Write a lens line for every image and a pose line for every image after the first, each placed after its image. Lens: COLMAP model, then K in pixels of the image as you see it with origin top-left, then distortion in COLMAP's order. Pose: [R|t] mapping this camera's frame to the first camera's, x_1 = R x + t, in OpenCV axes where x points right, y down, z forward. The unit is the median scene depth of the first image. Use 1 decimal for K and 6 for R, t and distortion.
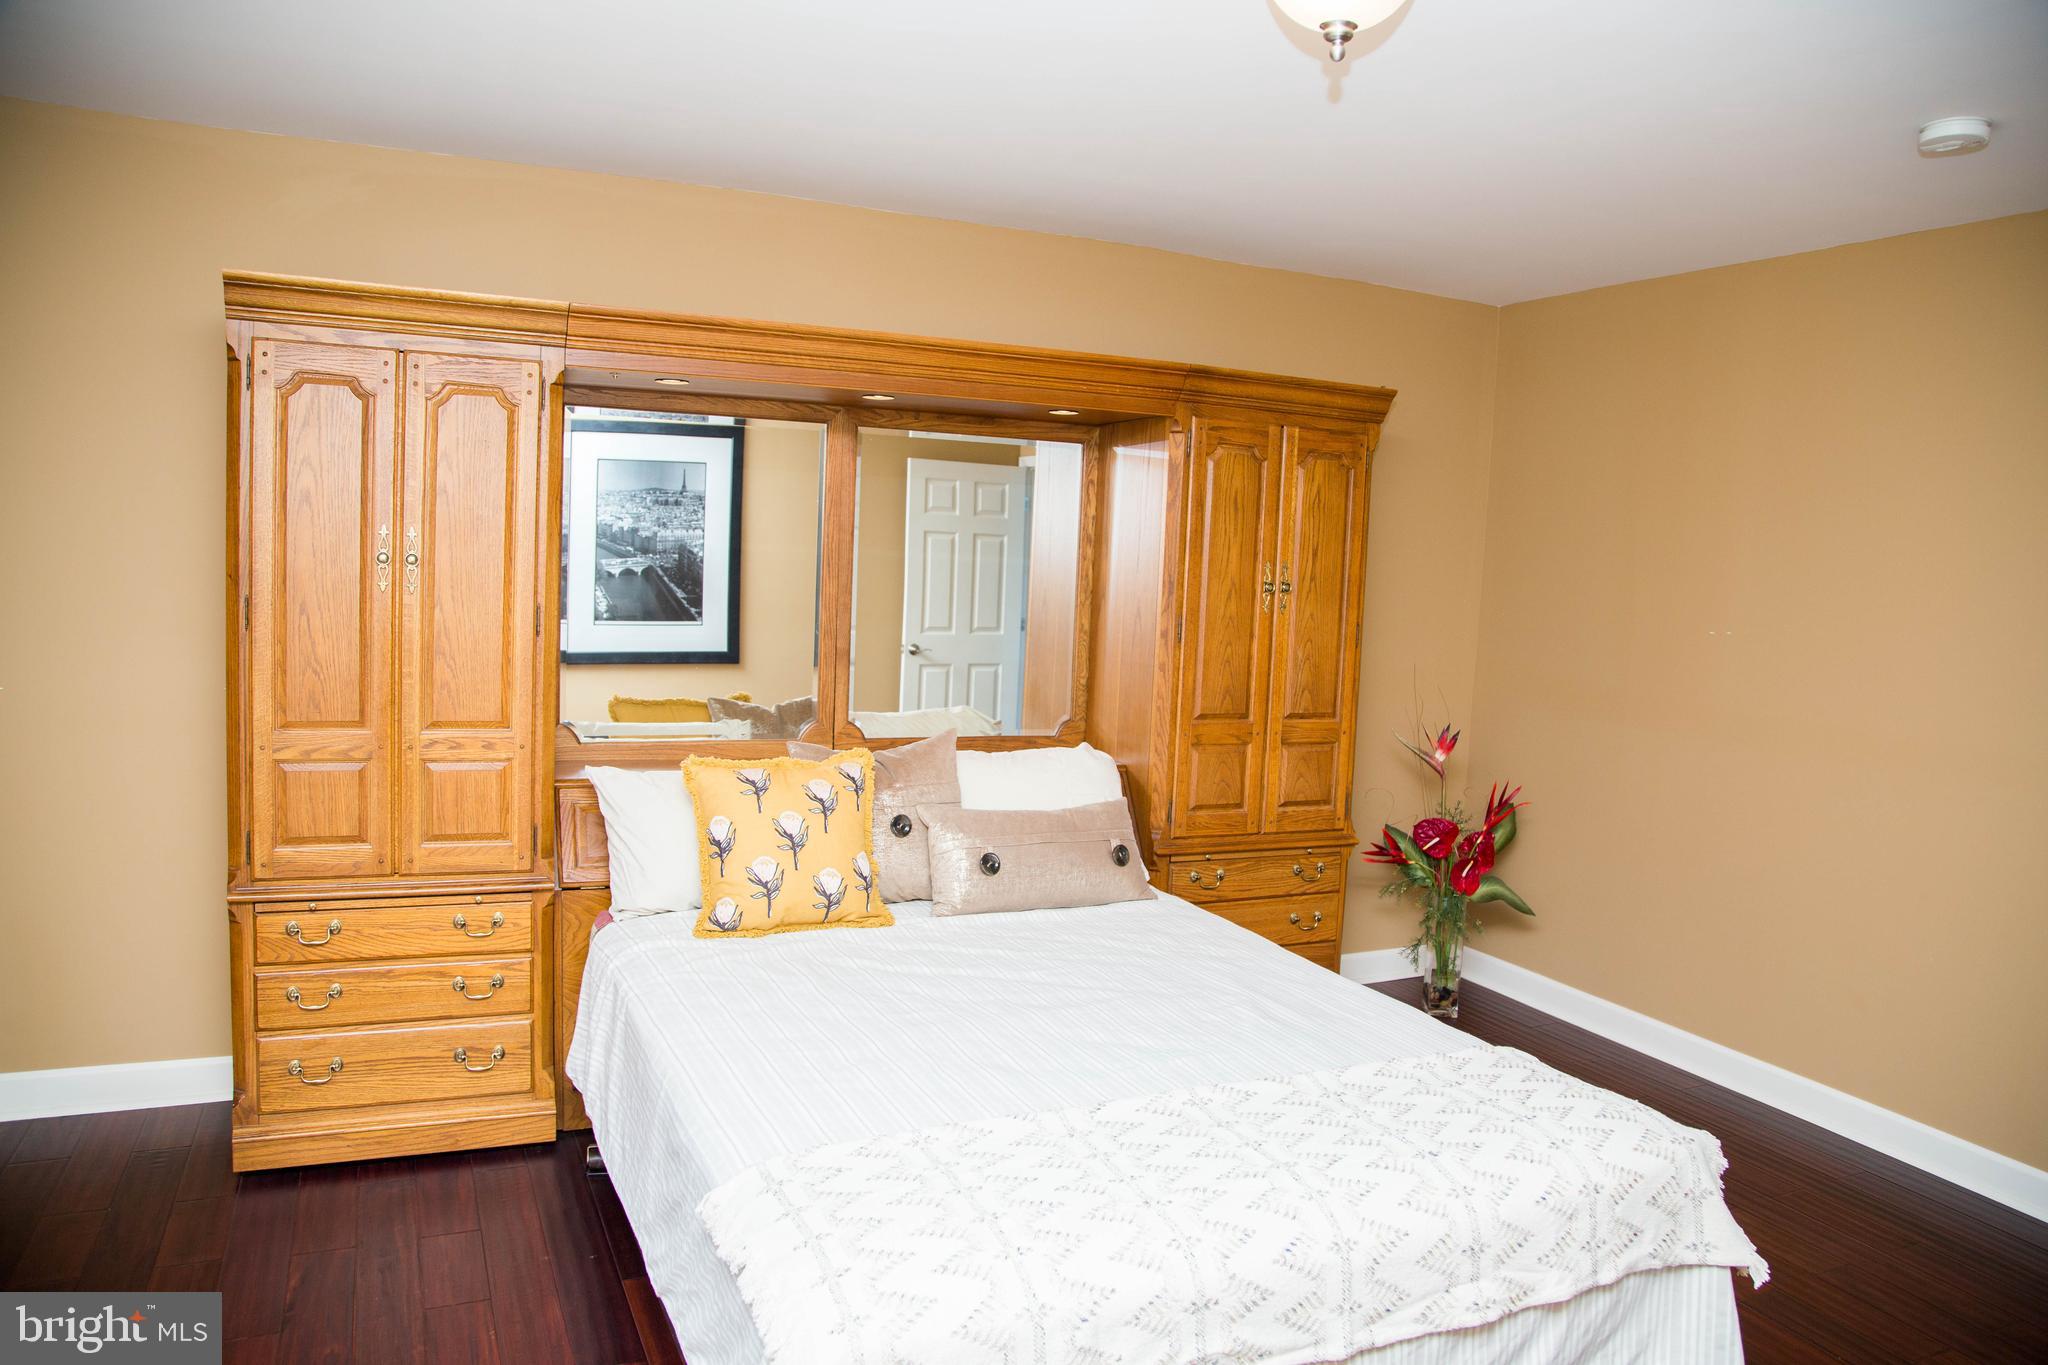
lens RADIAL K [[1426.9, 0, 1039.4], [0, 1426.9, 693.1], [0, 0, 1]] dist [-0.118300, 0.070369]
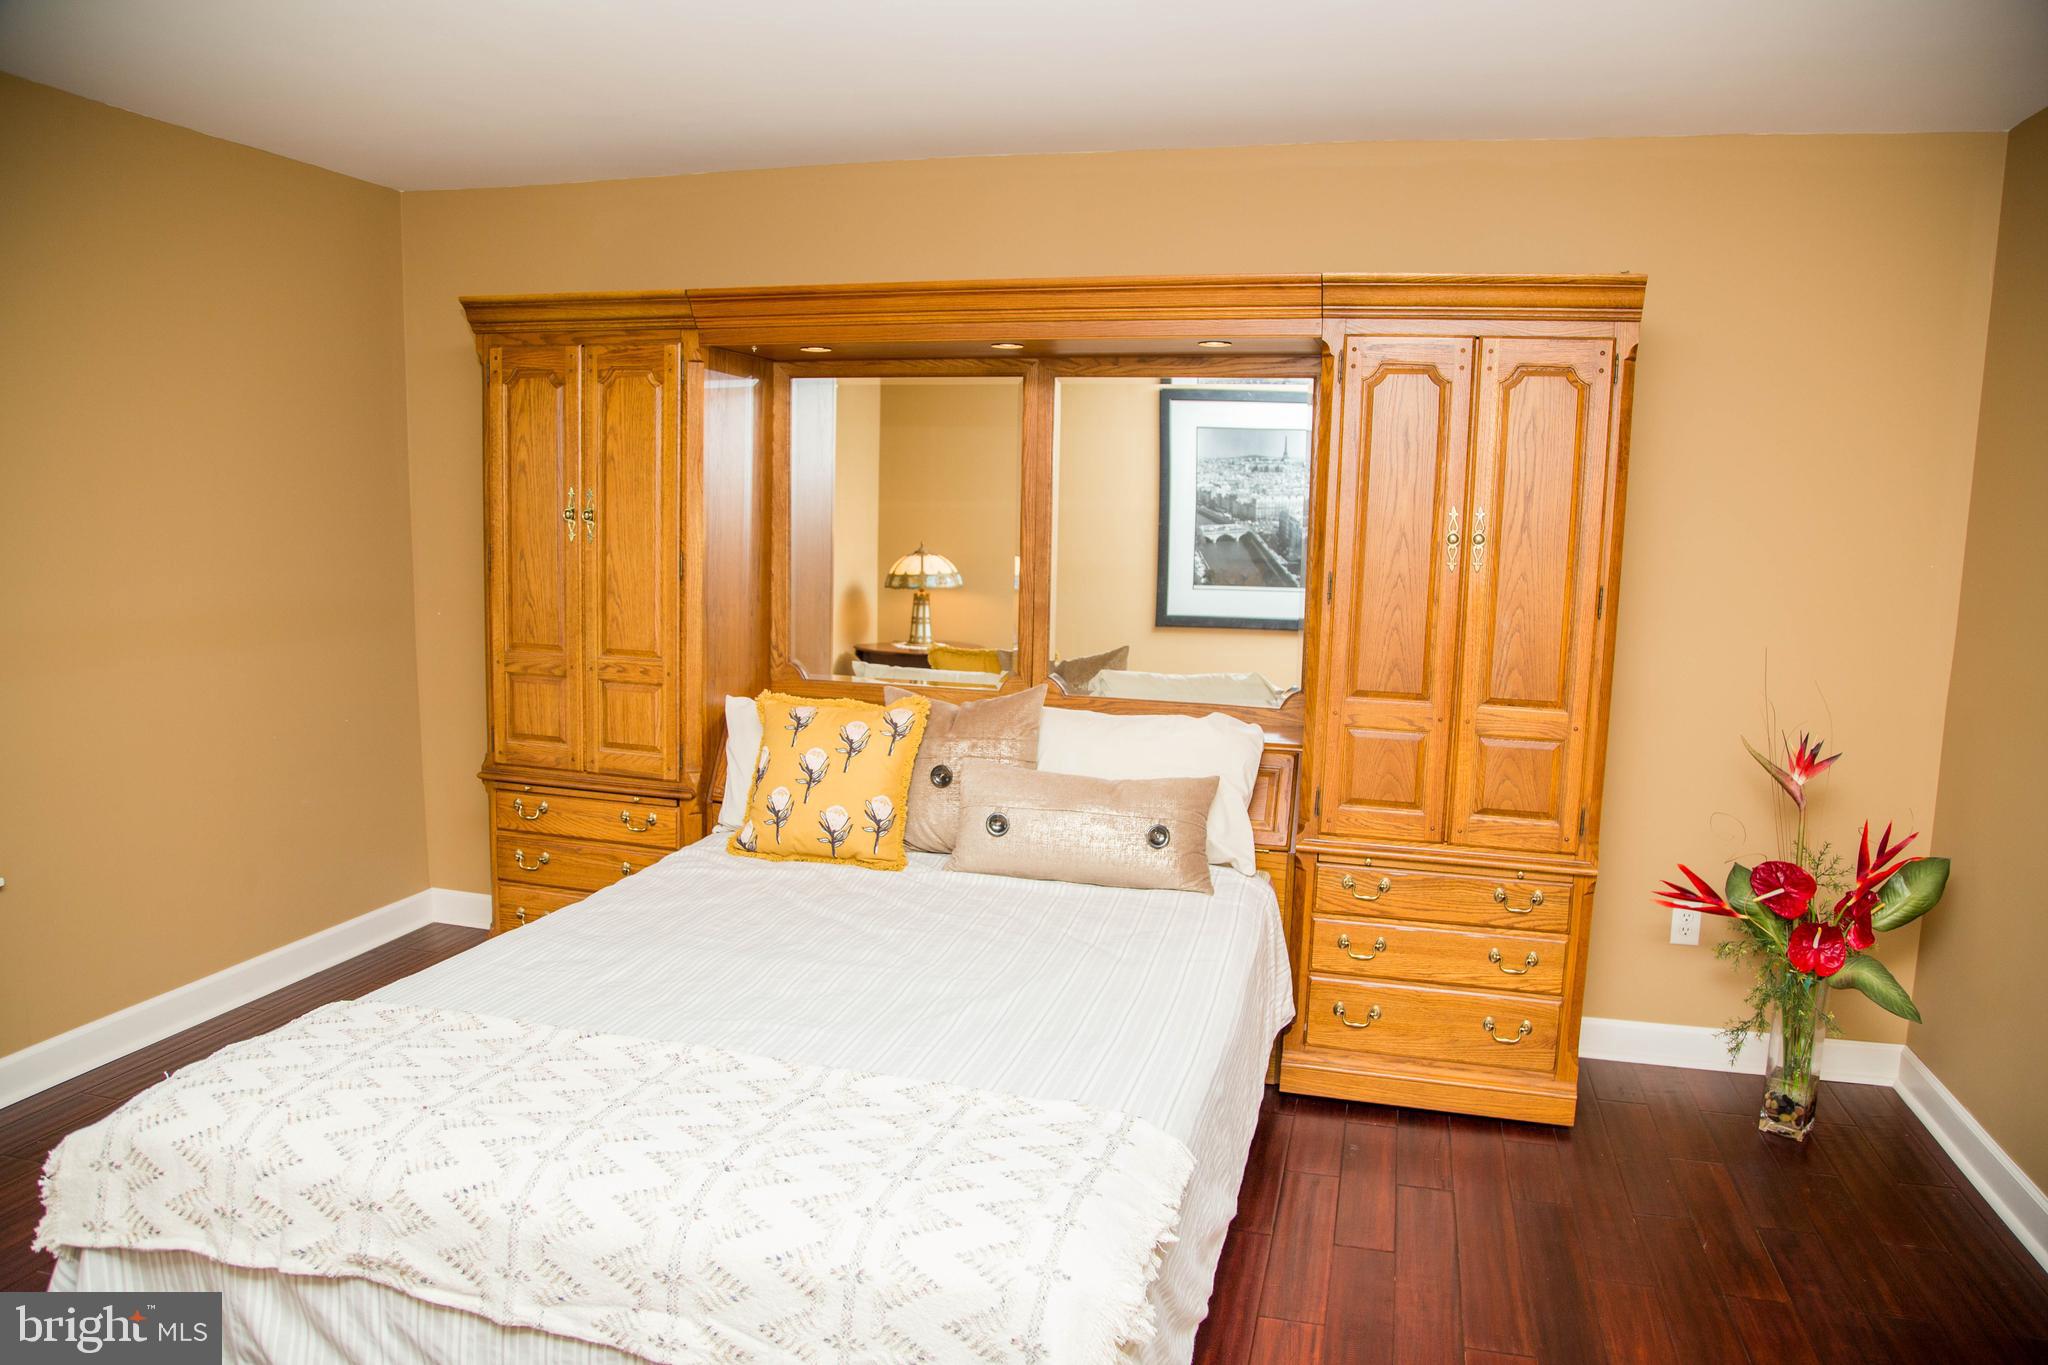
lens RADIAL K [[1426.9, 0, 1039.4], [0, 1426.9, 693.1], [0, 0, 1]] dist [-0.118300, 0.070369]
pose [[0.763143, 0.061645, -0.643283, 0.524264], [-0.053108, 0.998055, 0.032639, -0.000967], [0.644044, 0.009255, 0.764933, 0.248060]]
